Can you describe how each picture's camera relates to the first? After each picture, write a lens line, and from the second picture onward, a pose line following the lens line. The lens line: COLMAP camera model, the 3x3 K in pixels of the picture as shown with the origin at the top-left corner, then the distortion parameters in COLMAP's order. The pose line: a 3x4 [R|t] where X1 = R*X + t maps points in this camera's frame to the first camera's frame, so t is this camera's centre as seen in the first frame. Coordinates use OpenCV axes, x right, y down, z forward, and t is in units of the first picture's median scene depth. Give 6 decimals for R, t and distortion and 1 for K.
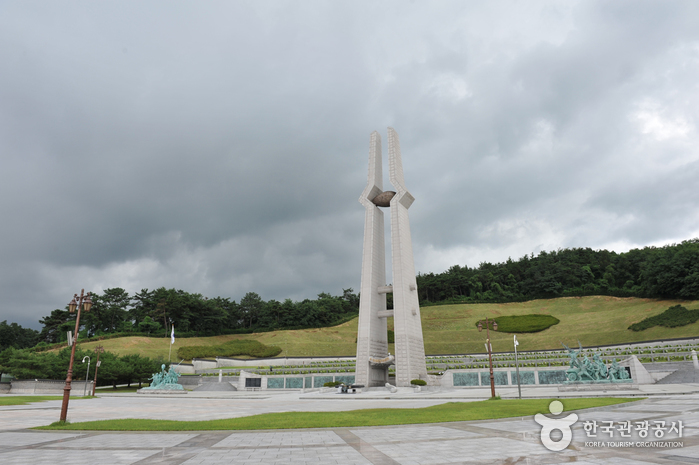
lens RADIAL K [[474.0, 0, 347.9], [0, 474.0, 234.6], [0, 0, 1]] dist [-0.046582, -0.004633]
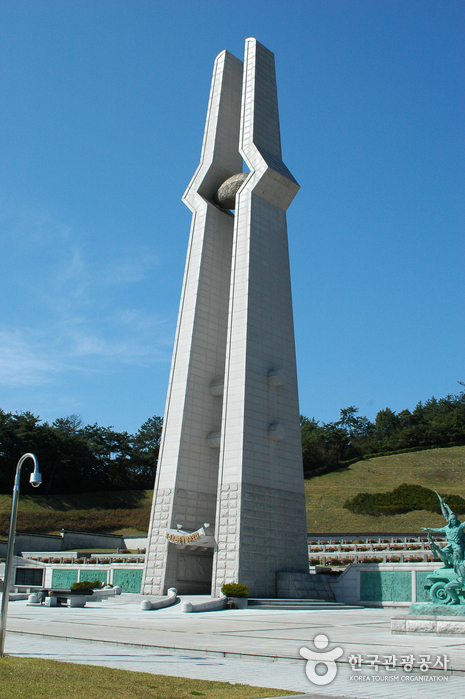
lens RADIAL K [[850.7, 0, 233.0], [0, 850.7, 348.5], [0, 0, 1]] dist [-0.131937, 0.000000]
pose [[0.976048, -0.026572, -0.215924, 0.109552], [0.033949, 0.998957, 0.030527, 0.023706], [0.214888, -0.037127, 0.975933, 0.087331]]
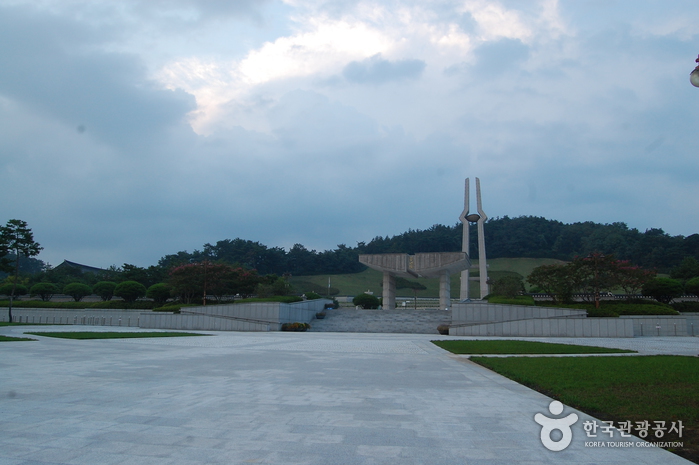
lens RADIAL K [[545.4, 0, 350.8], [0, 545.4, 227.9], [0, 0, 1]] dist [-0.062846, 0.002934]
pose [[0.982053, 0.059508, 0.178970, -0.340960], [-0.082780, 0.988633, 0.125510, -0.116115], [-0.169467, -0.138072, 0.975816, -0.447027]]
